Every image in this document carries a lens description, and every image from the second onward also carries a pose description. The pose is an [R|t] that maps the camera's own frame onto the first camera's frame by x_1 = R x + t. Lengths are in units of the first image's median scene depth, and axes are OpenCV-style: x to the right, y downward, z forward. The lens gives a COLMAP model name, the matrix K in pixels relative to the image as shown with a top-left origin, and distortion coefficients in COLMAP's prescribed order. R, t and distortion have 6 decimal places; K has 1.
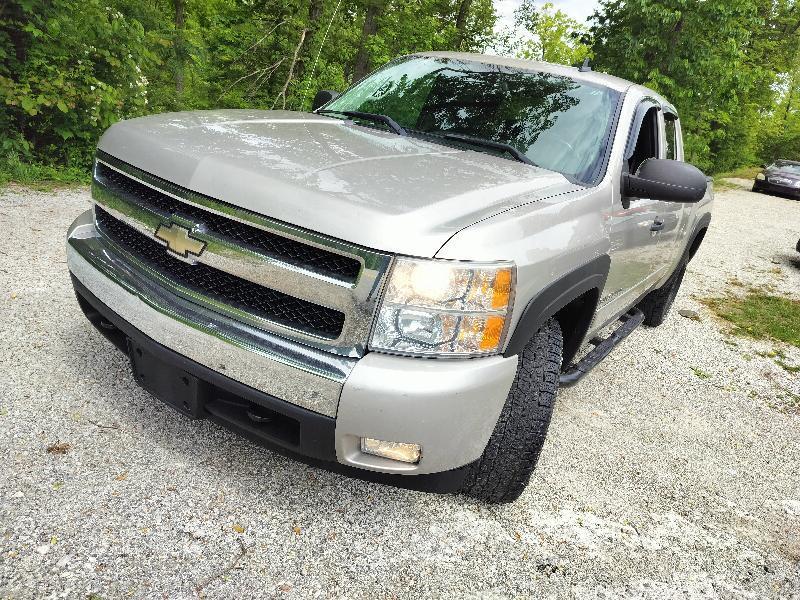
lens RADIAL K [[577.7, 0, 400.0], [0, 577.7, 300.0], [0, 0, 1]] dist [0.029150, -0.030374]
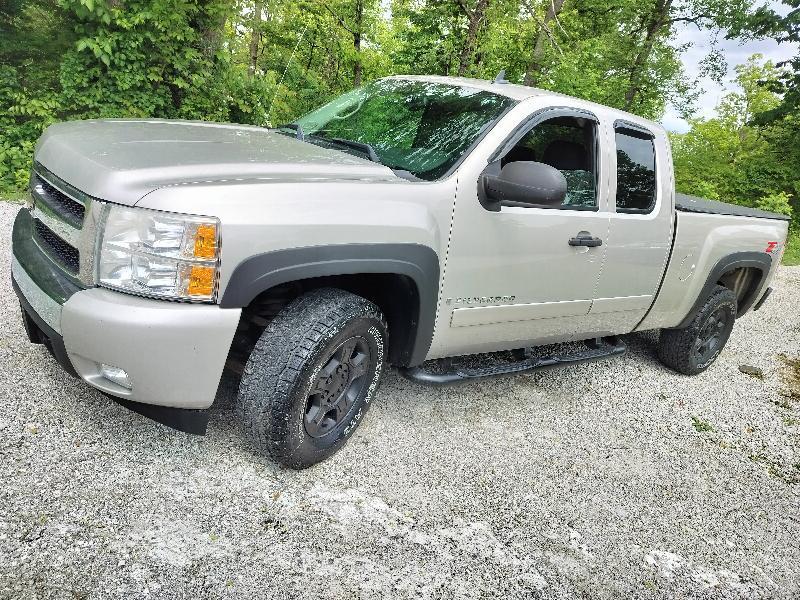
lens RADIAL K [[577.7, 0, 400.0], [0, 577.7, 300.0], [0, 0, 1]] dist [0.029150, -0.030374]
pose [[0.947774, 0.083796, -0.307737, 0.220501], [-0.111575, 0.991013, -0.073782, 0.032996], [0.298789, 0.104265, 0.948606, 0.008766]]
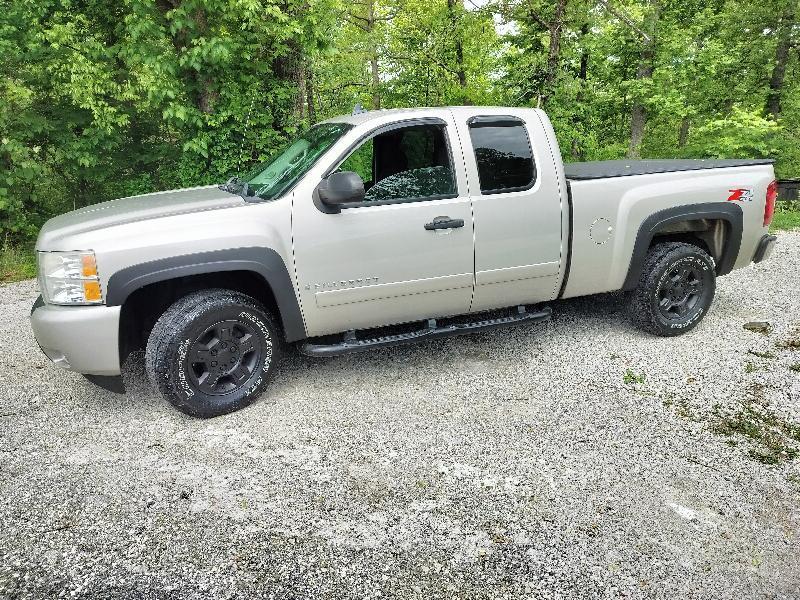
lens RADIAL K [[558.9, 0, 389.2], [0, 558.9, 297.3], [0, 0, 1]] dist [0.084593, -0.106504]
pose [[0.801683, -0.059910, -0.594740, 0.489664], [-0.007600, 0.993863, -0.110360, 0.065442], [0.597702, 0.092994, 0.796307, 0.035279]]
